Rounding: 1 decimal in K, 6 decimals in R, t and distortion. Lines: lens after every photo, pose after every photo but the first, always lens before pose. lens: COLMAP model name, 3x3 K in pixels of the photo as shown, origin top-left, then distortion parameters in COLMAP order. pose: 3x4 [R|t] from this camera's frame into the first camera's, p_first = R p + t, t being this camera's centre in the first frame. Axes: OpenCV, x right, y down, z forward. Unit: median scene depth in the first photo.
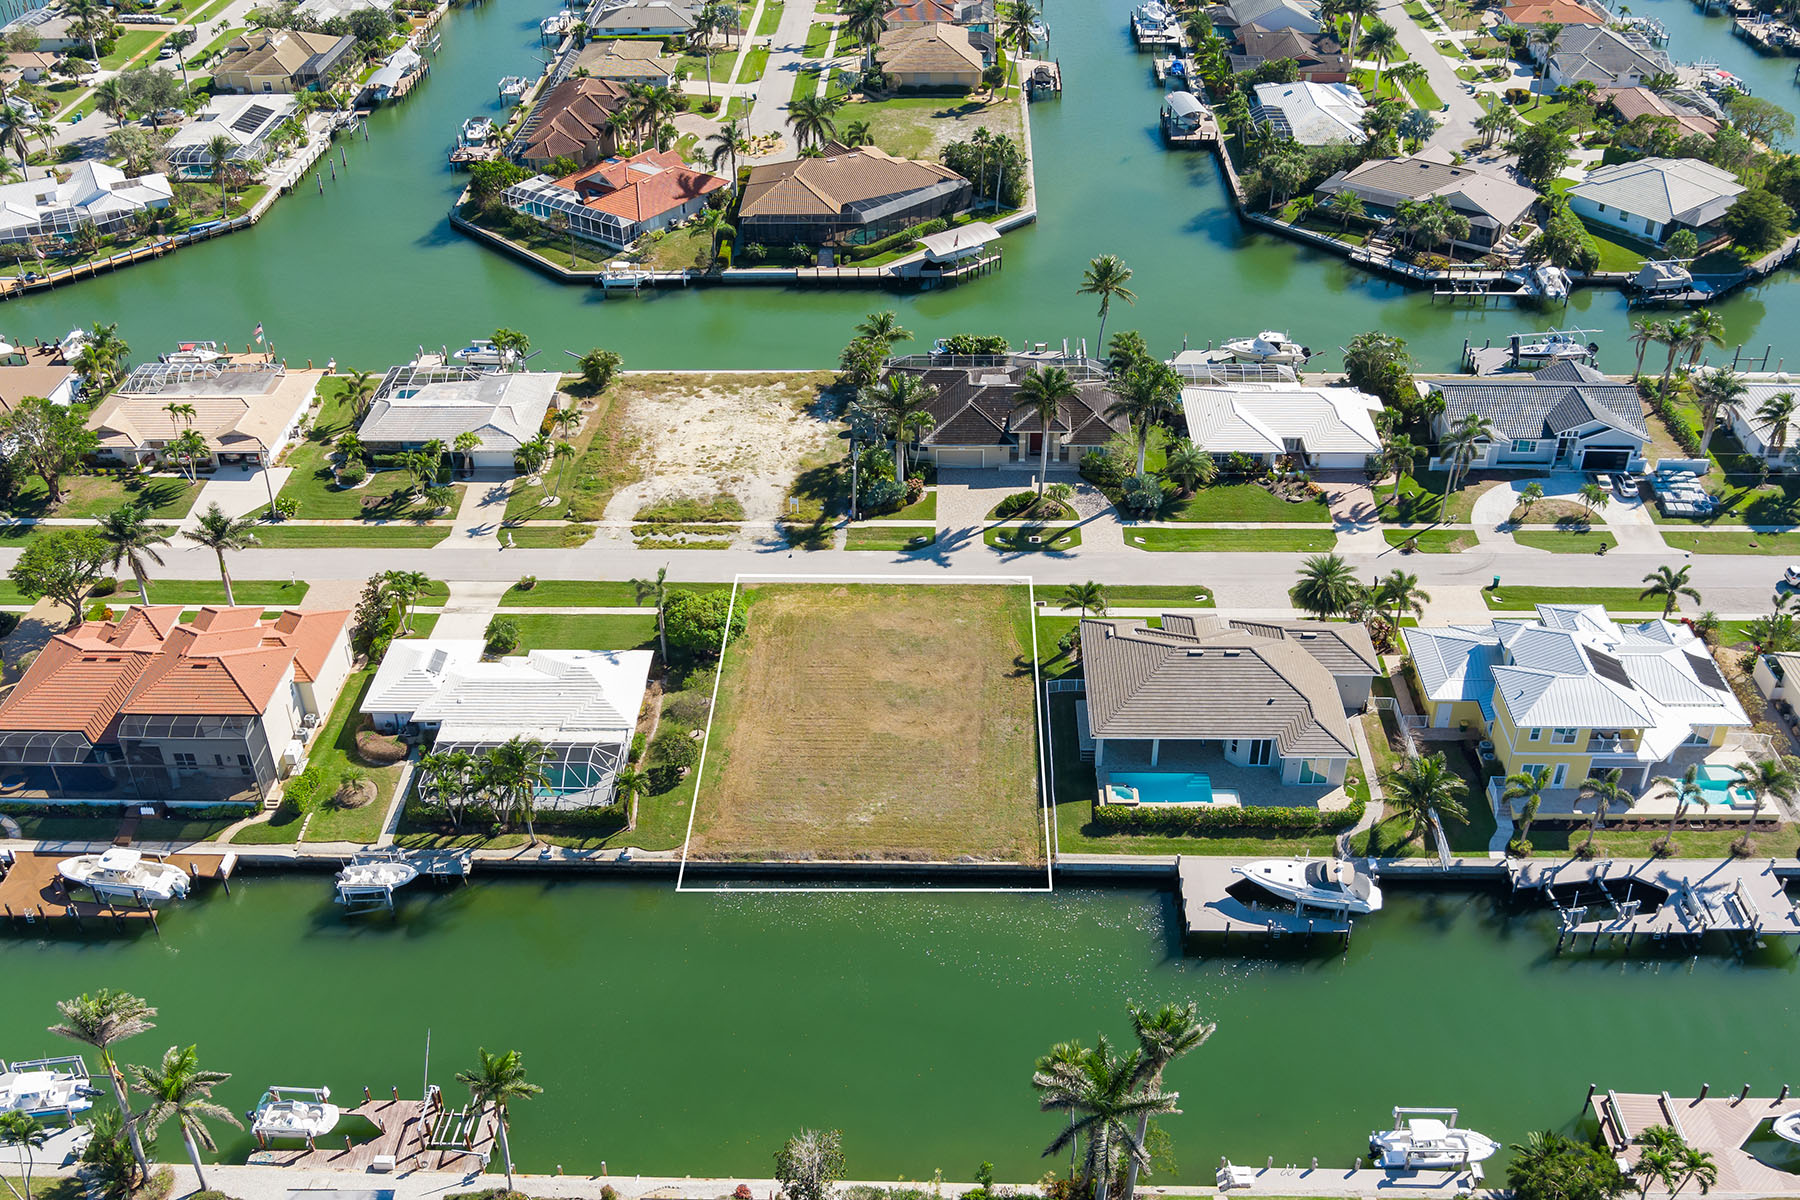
lens RADIAL K [[1707.4, 0, 932.2], [0, 1707.4, 601.6], [0, 0, 1]] dist [-0.043513, -0.019312]
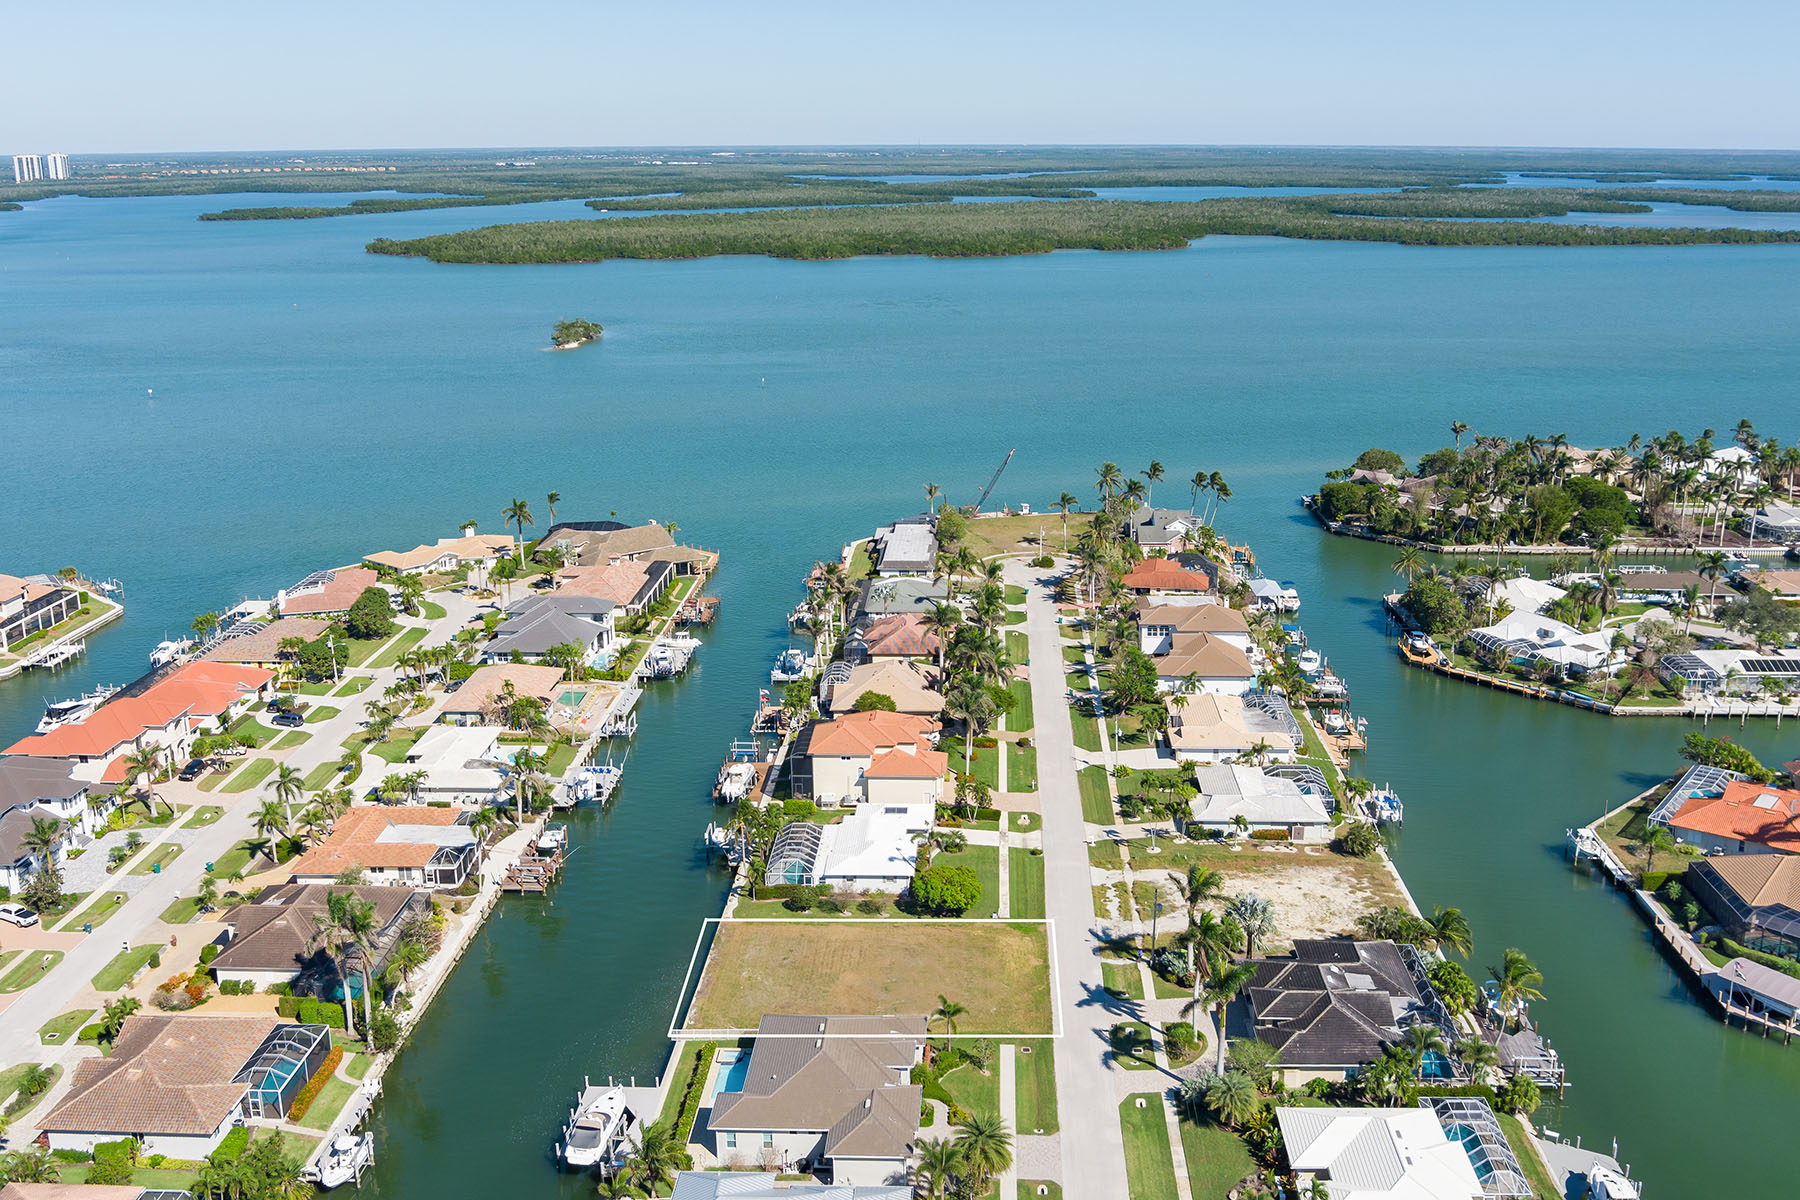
lens RADIAL K [[1707.4, 0, 932.2], [0, 1707.4, 601.6], [0, 0, 1]] dist [-0.043513, -0.019312]
pose [[-0.014122, 0.271463, -0.962345, 0.941505], [-0.565596, 0.791502, 0.231571, -0.404648], [0.824561, 0.547569, 0.142361, 0.597796]]
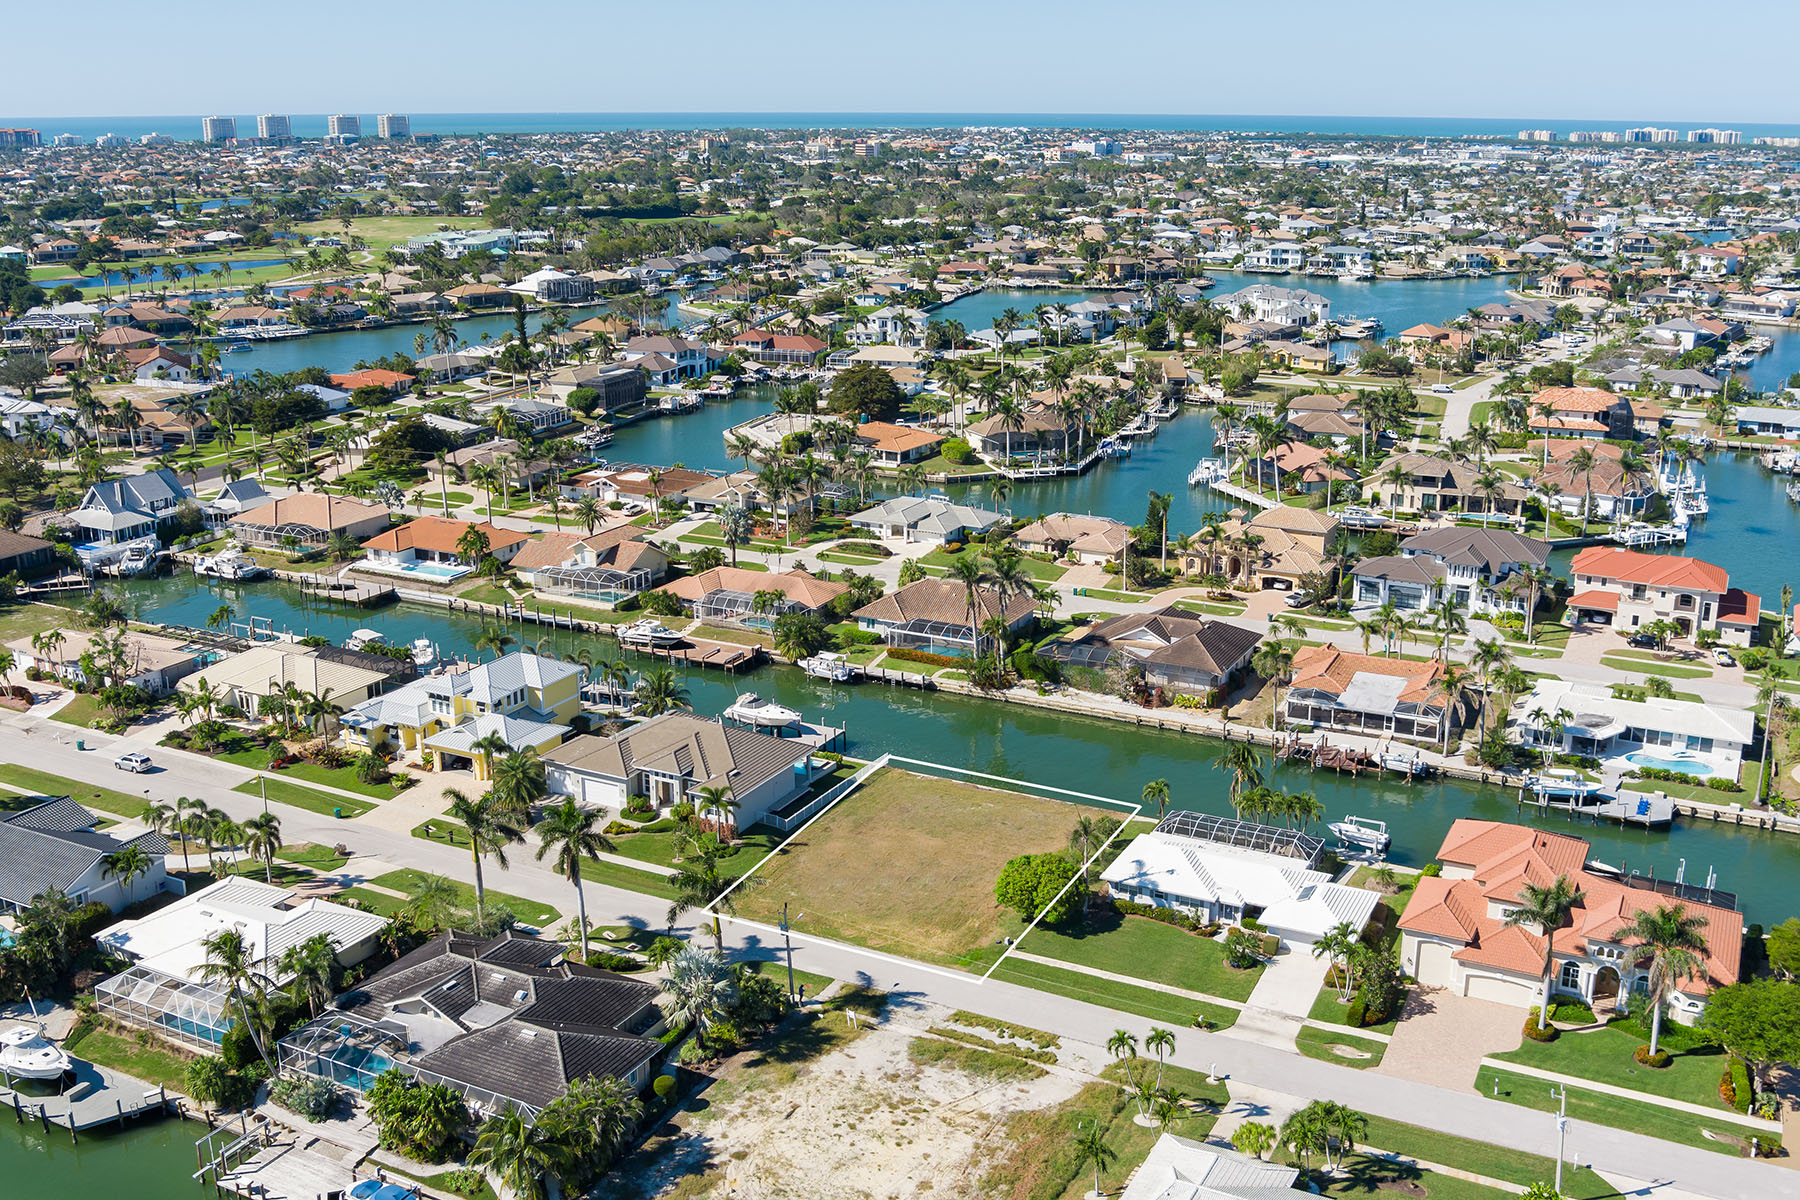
lens RADIAL K [[1707.4, 0, 932.2], [0, 1707.4, 601.6], [0, 0, 1]] dist [-0.043513, -0.019312]
pose [[-0.906919, -0.116848, 0.404777, -0.406440], [0.240421, 0.645433, 0.724992, -0.732473], [-0.345970, 0.754826, -0.557263, 1.277310]]
